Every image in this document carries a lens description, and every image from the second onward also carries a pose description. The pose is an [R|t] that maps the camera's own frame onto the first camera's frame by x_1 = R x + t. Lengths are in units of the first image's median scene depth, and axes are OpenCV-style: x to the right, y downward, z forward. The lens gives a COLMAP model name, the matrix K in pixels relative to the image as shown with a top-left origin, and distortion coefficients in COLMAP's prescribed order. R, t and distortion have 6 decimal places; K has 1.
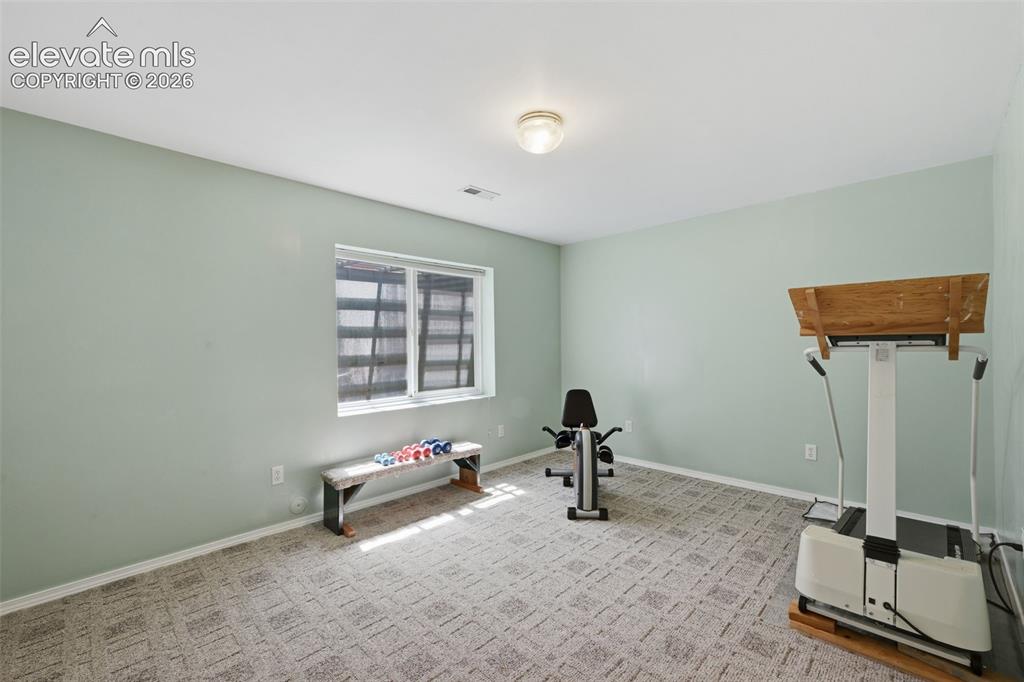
lens RADIAL K [[432.8, 0, 511.0], [0, 432.8, 343.4], [0, 0, 1]] dist [-0.001307, 0.000256]
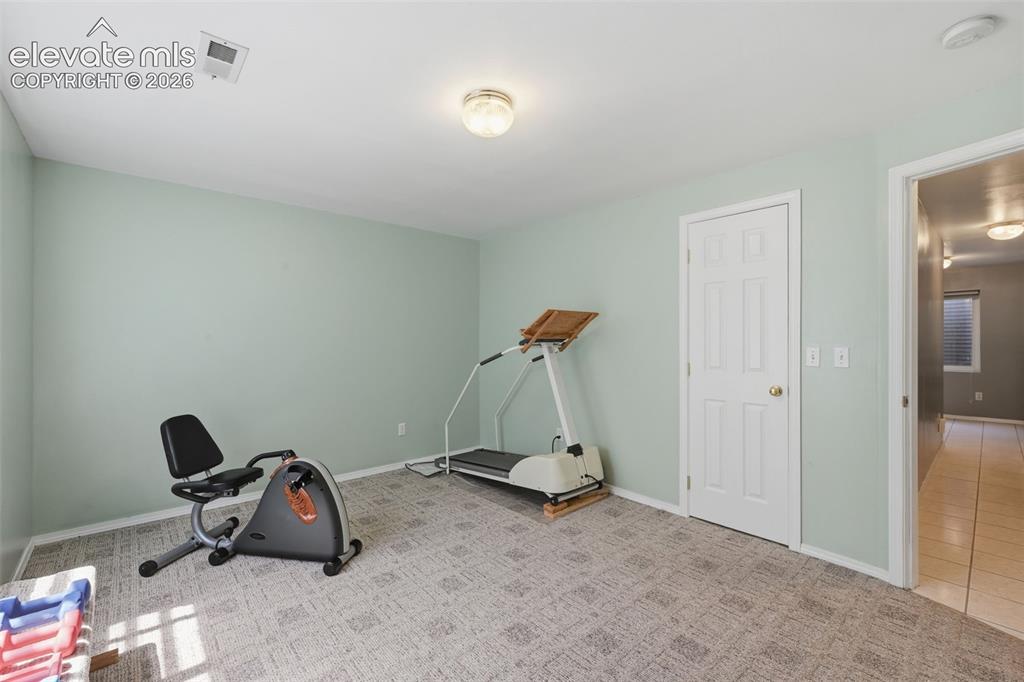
lens RADIAL K [[432.8, 0, 511.5], [0, 432.8, 341.6], [0, 0, 1]] dist [-0.001307, 0.000256]
pose [[0.081662, 0.002474, 0.996657, -0.666452], [0.005629, 0.999980, -0.002943, -0.002286], [-0.996644, 0.005850, 0.081646, 0.689974]]
